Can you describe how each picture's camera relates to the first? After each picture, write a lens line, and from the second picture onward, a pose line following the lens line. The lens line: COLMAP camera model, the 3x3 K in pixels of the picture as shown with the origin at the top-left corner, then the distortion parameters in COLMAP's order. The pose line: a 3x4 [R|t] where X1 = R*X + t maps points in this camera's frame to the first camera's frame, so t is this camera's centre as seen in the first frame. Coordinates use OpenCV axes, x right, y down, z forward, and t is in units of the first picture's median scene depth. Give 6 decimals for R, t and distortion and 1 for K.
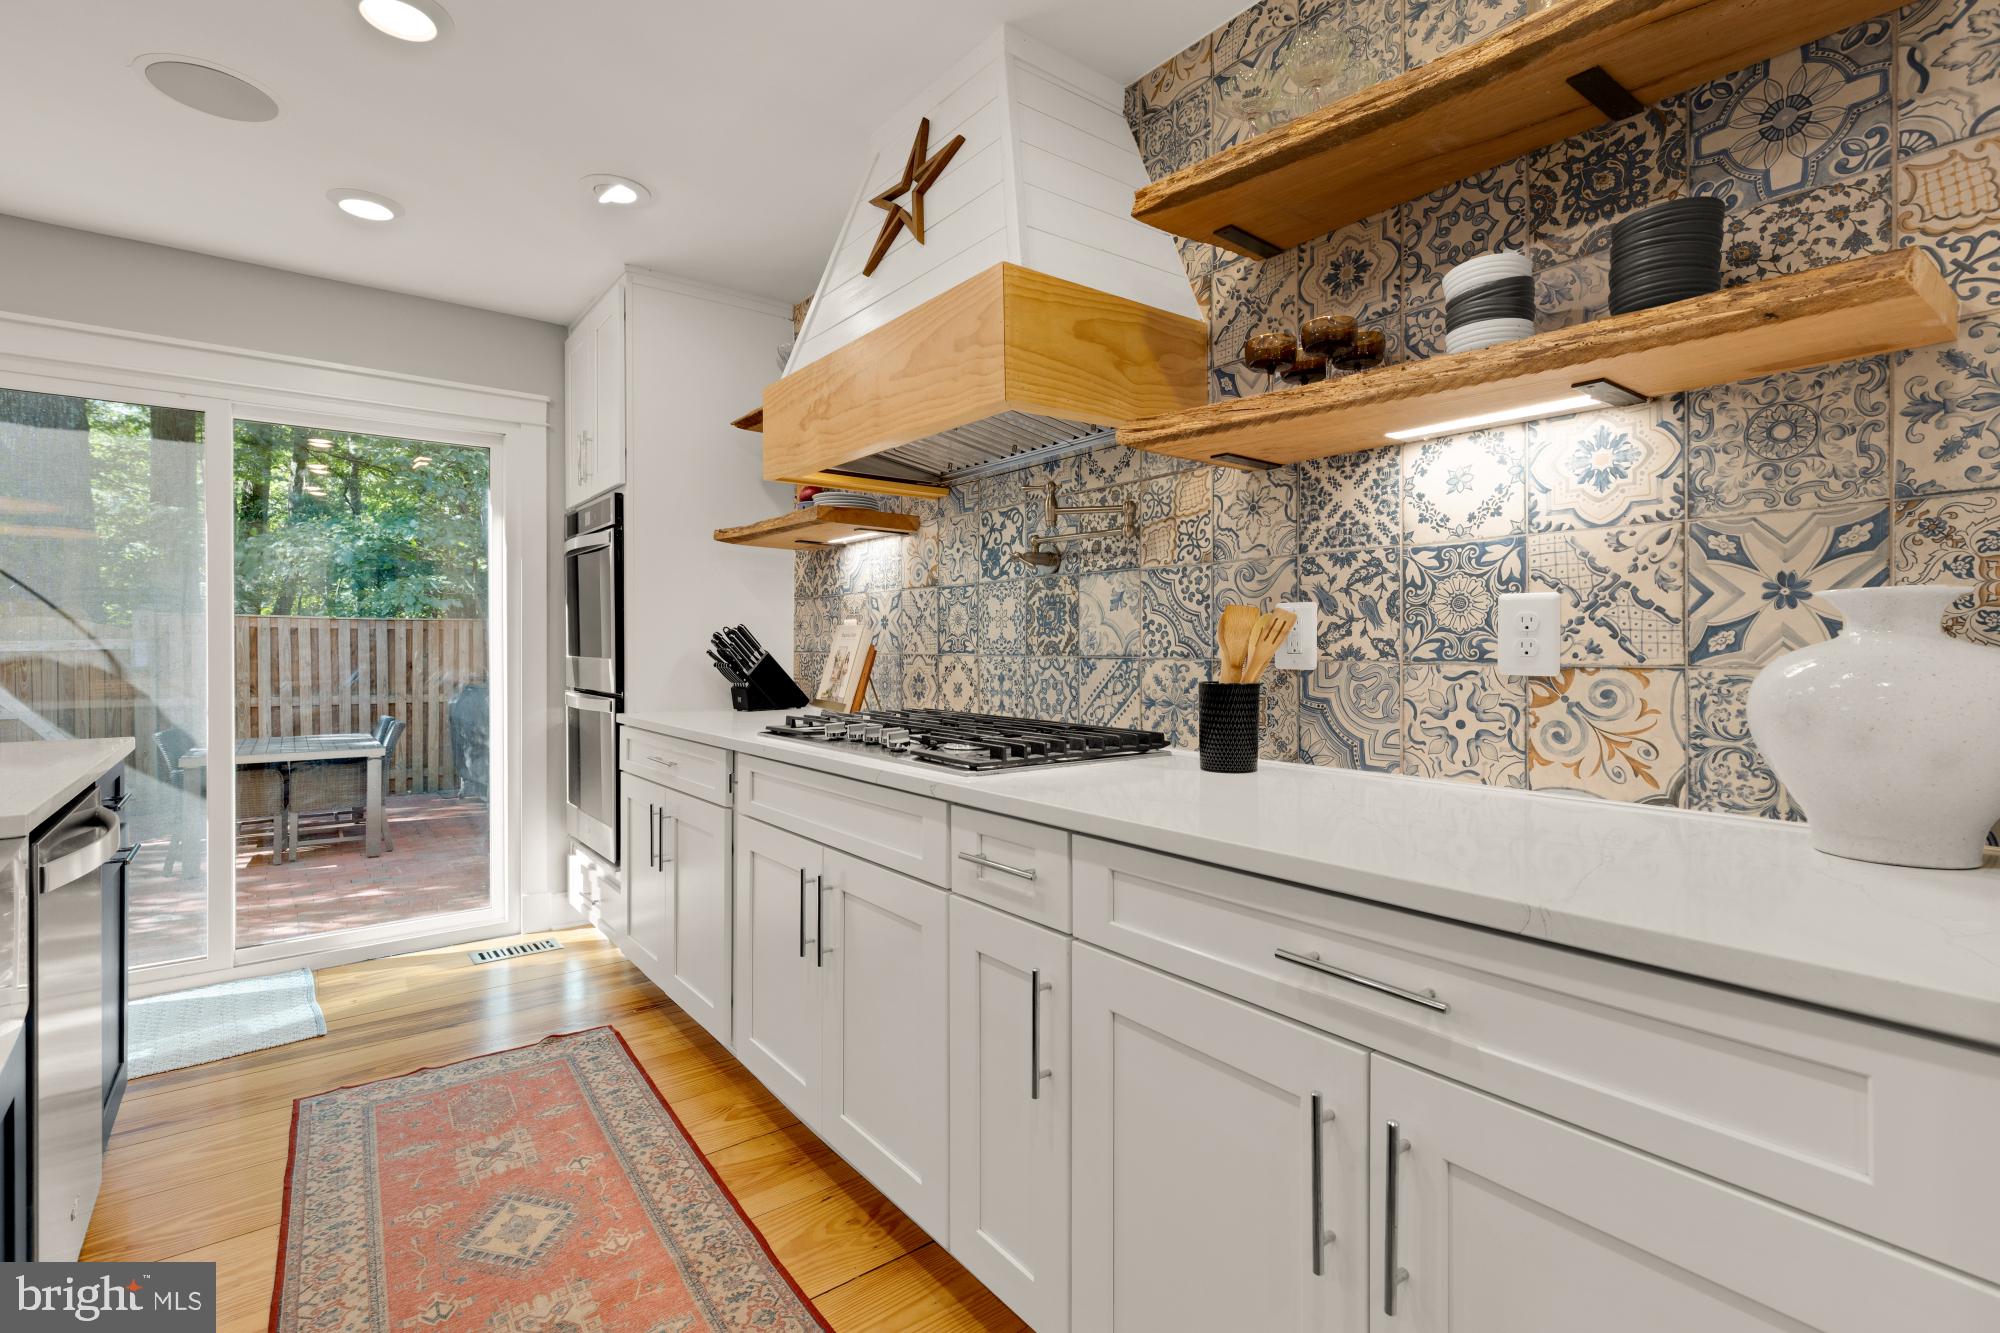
lens RADIAL K [[905.7, 0, 1000.1], [0, 905.7, 648.0], [0, 0, 1]] dist [0.006023, -0.001853]
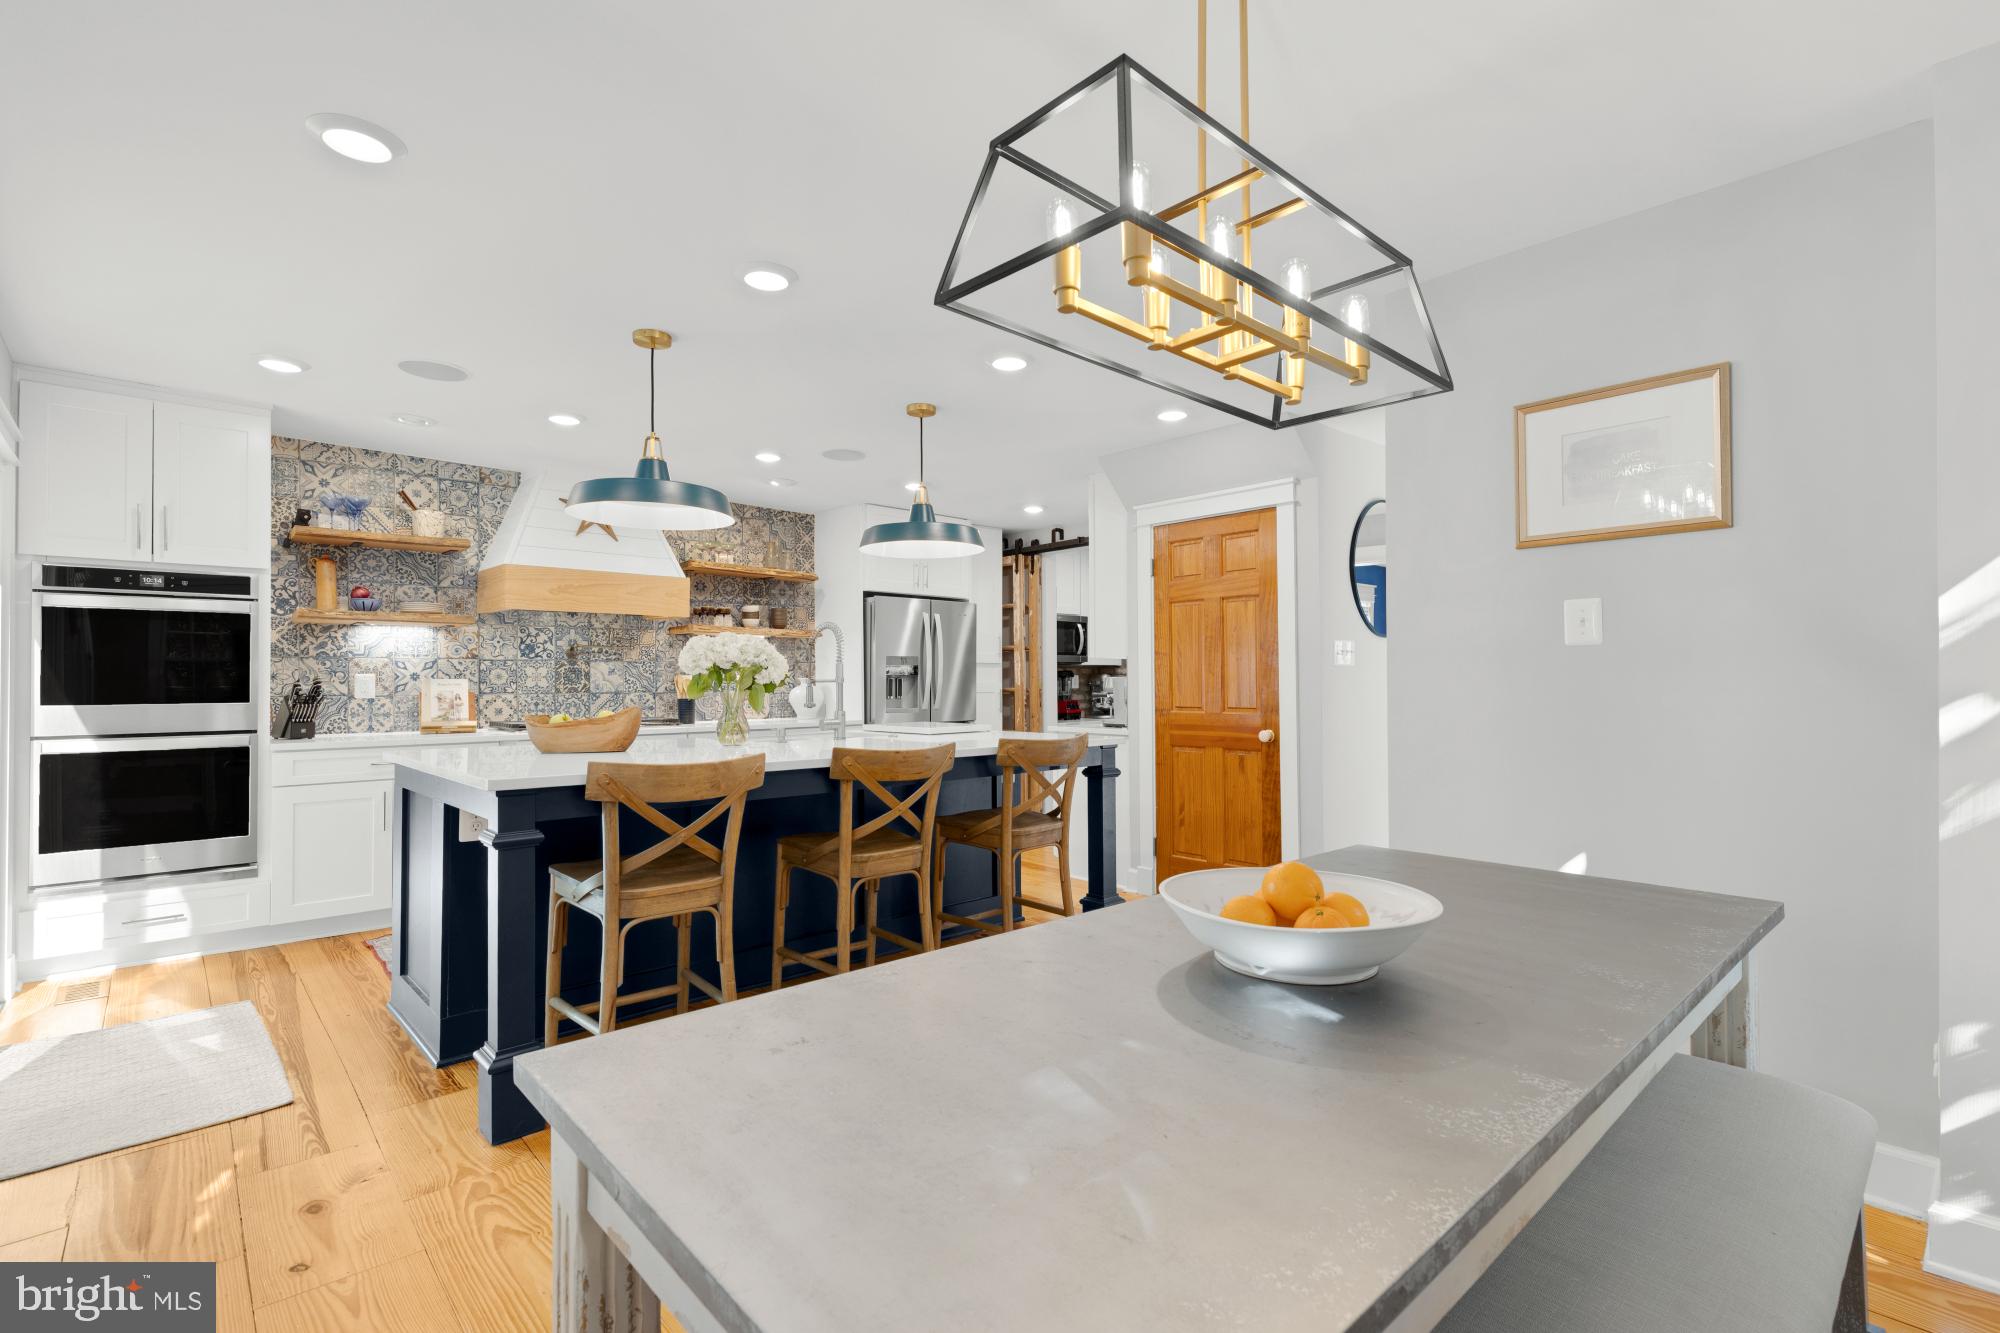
lens RADIAL K [[905.7, 0, 995.8], [0, 905.7, 668.1], [0, 0, 1]] dist [0.006023, -0.001853]
pose [[-0.080641, 0.017177, 0.996595, -2.525928], [0.009865, 0.999816, -0.016434, -0.007616], [-0.996694, 0.008507, -0.080796, 0.076110]]
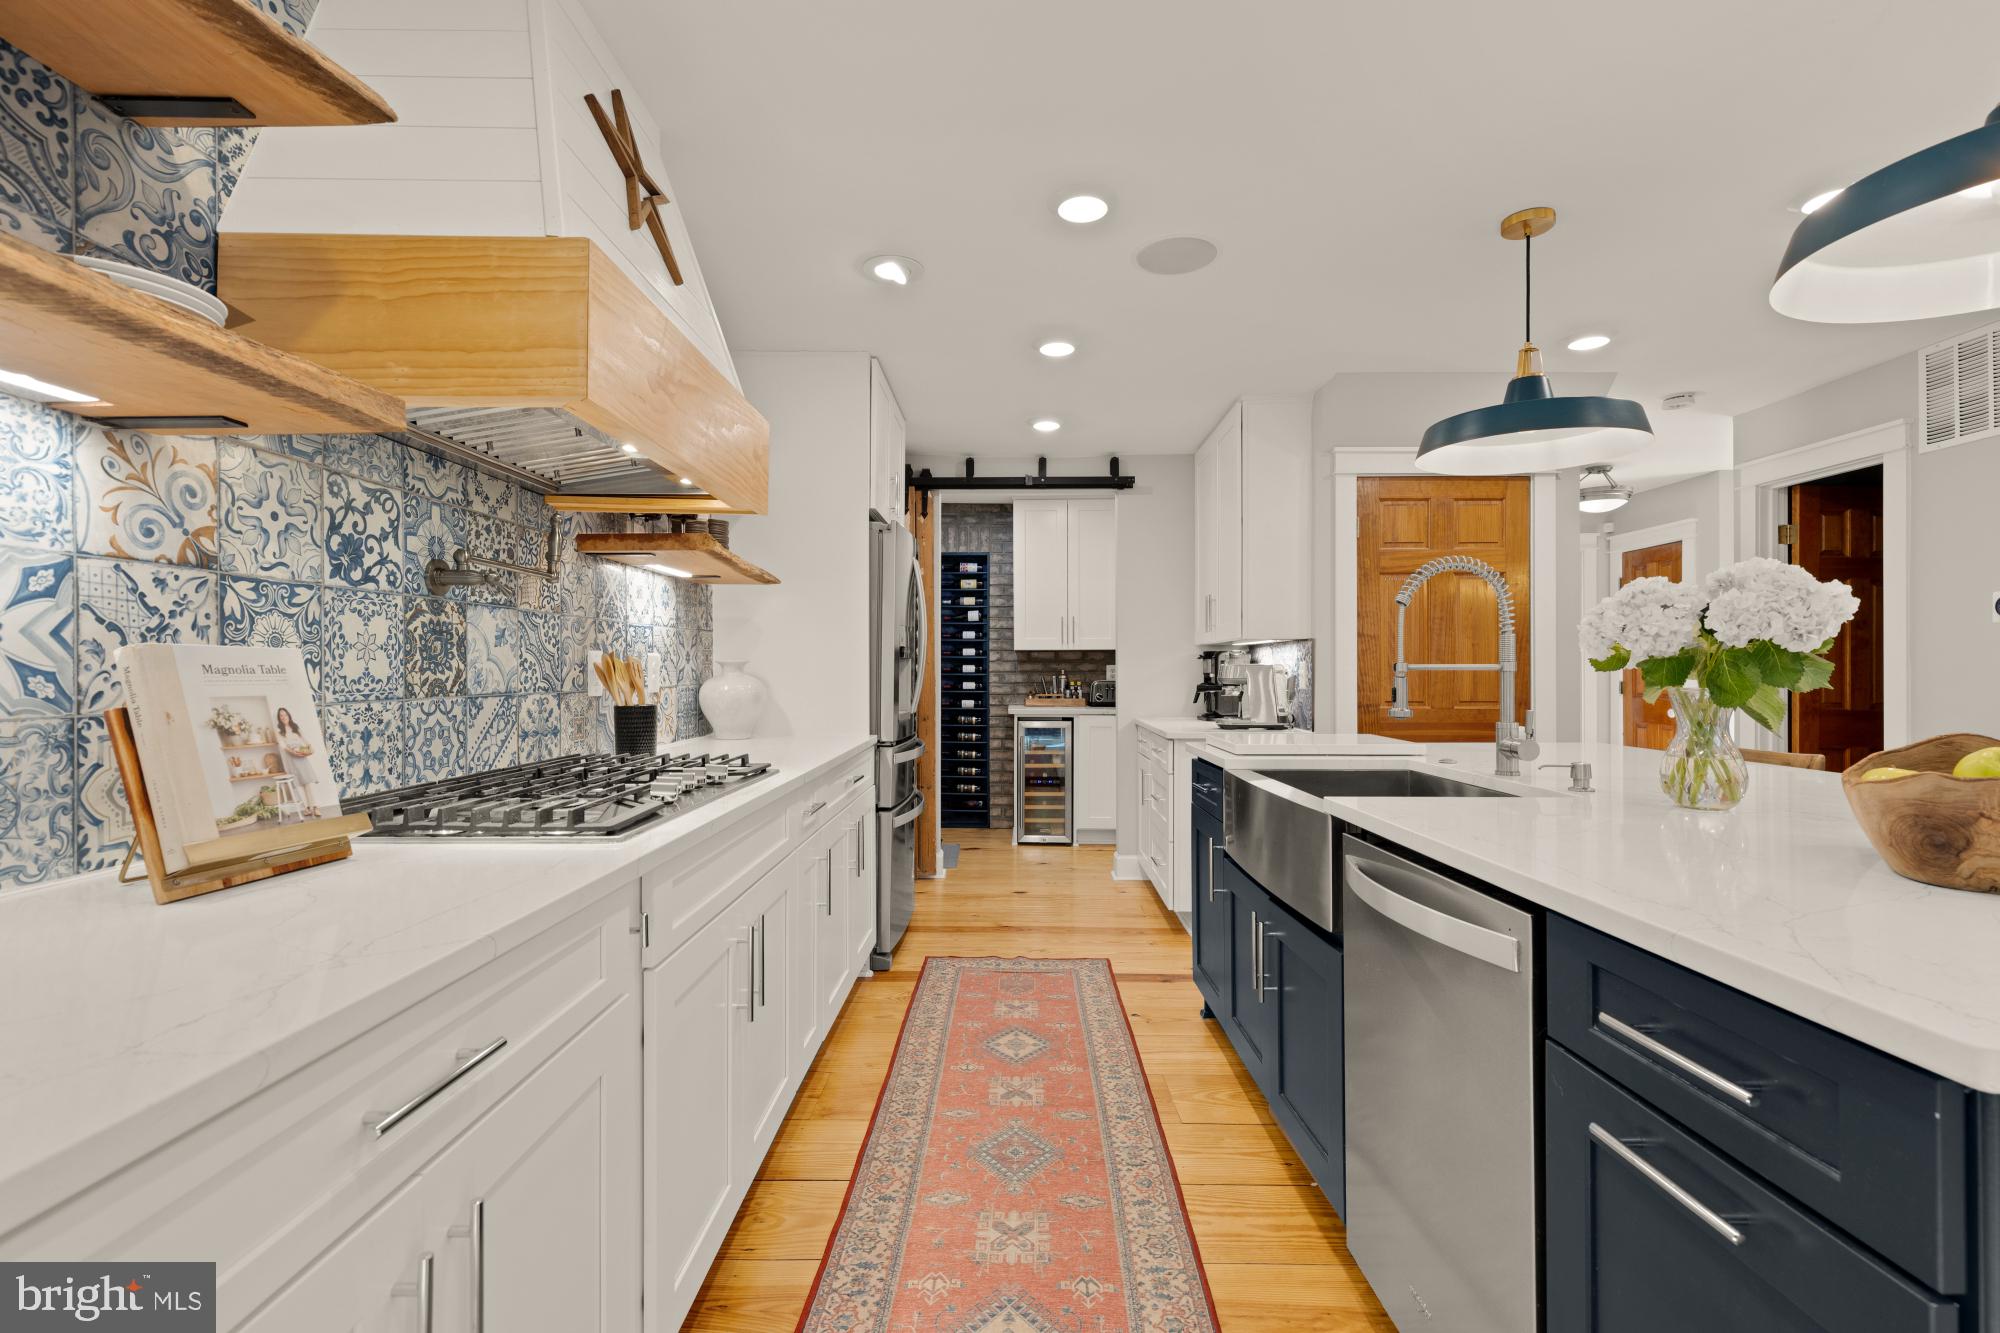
lens RADIAL K [[905.7, 0, 1002.9], [0, 905.7, 664.9], [0, 0, 1]] dist [0.006023, -0.001853]
pose [[-0.782779, 0.003316, 0.622291, -0.870158], [0.003183, 0.999994, -0.001324, -0.018110], [-0.622291, 0.000944, -0.782785, 1.366597]]
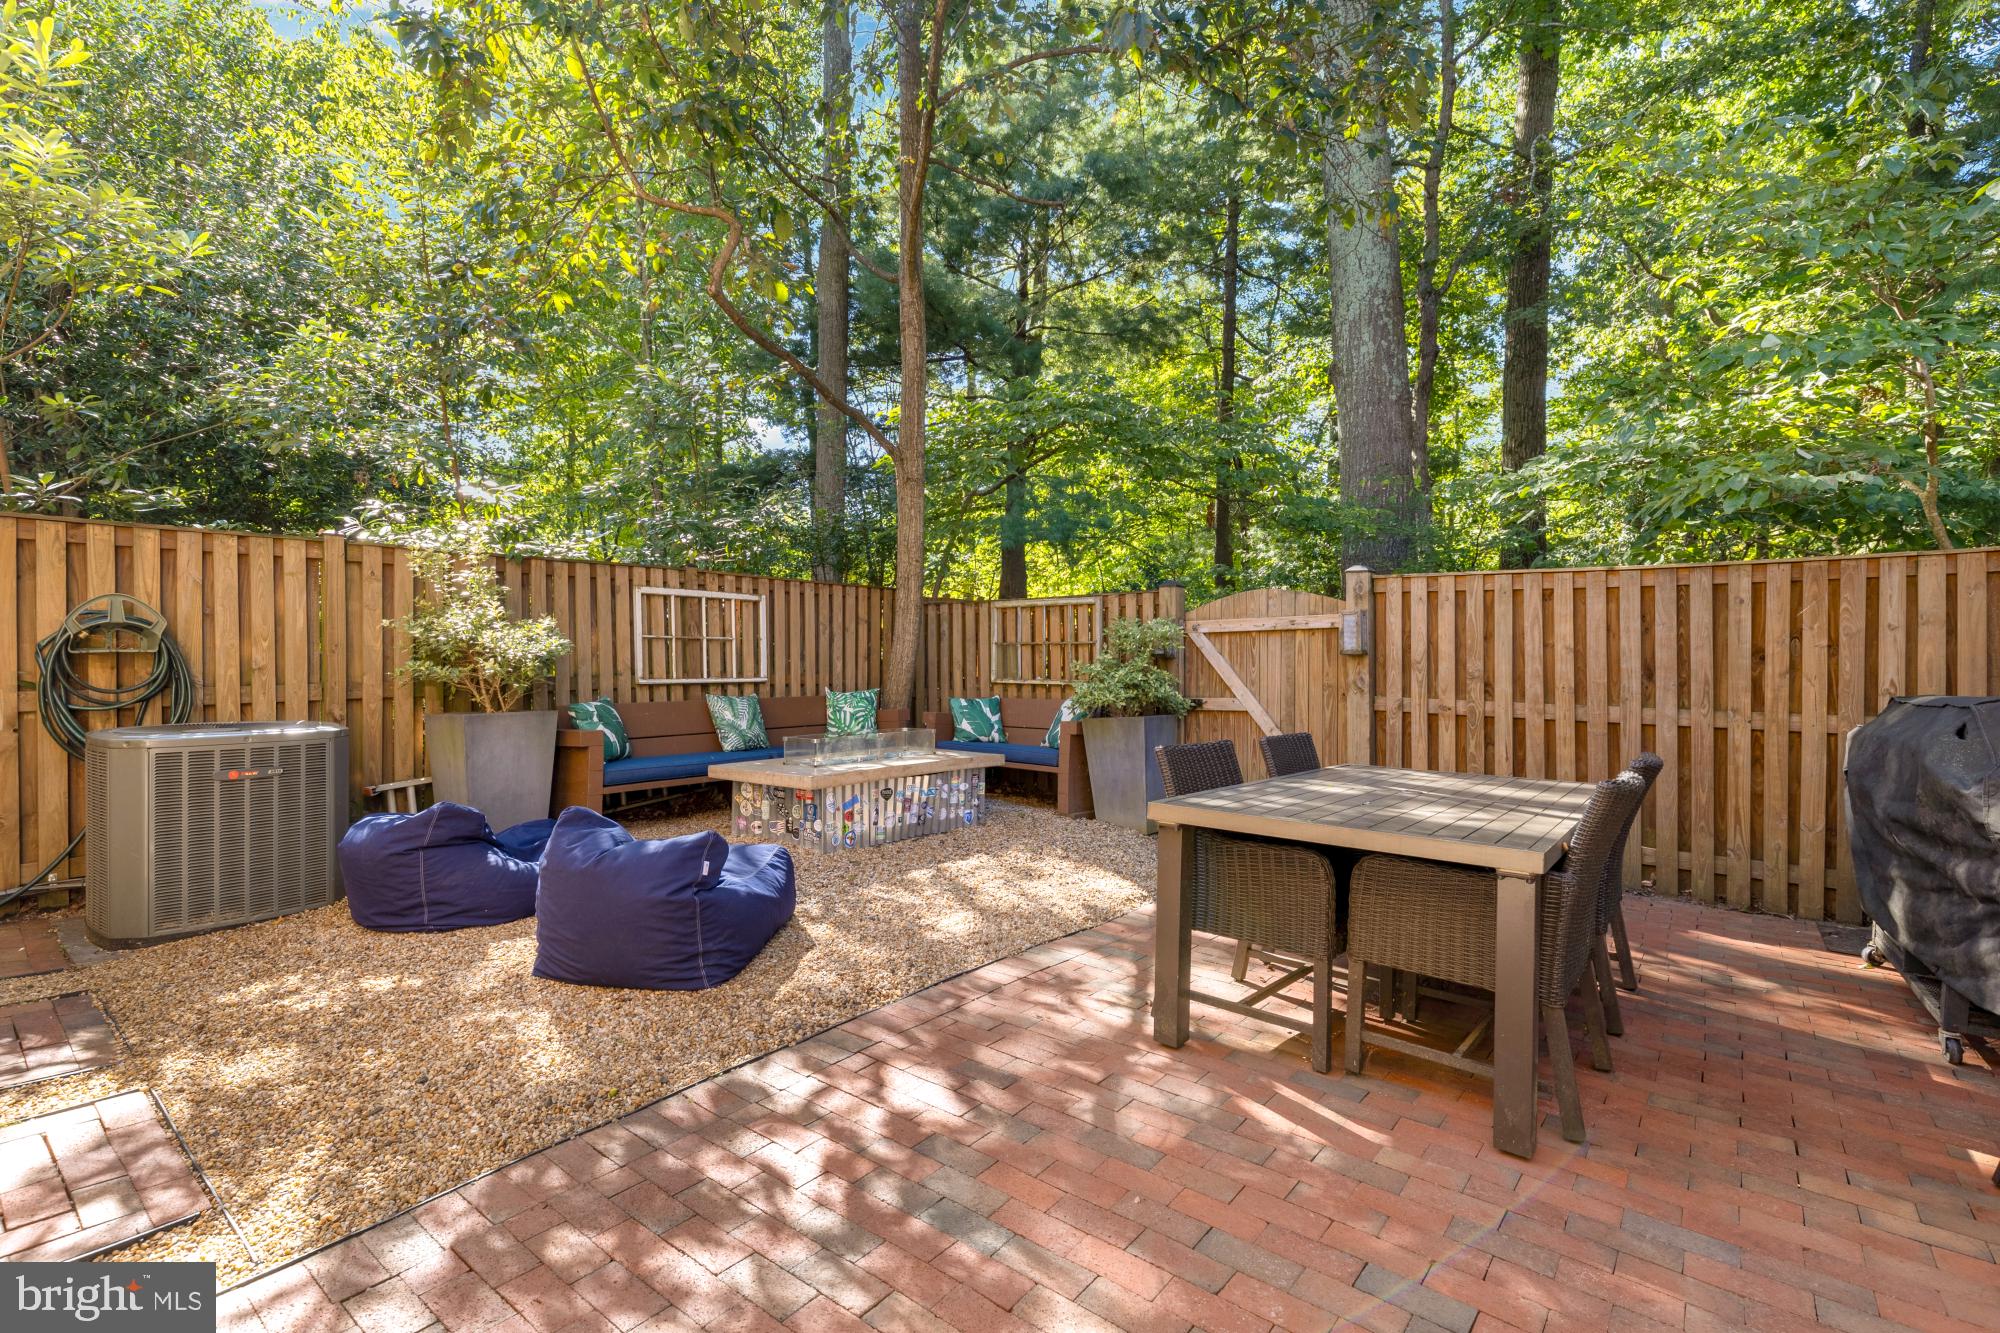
lens RADIAL K [[905.7, 0, 999.6], [0, 905.7, 664.6], [0, 0, 1]] dist [0.006023, -0.001853]
pose [[0.234297, 0.007203, -0.972138, -1.141175], [-0.012548, 0.999912, 0.004385, 0.120806], [0.972084, 0.011171, 0.234367, 2.073488]]
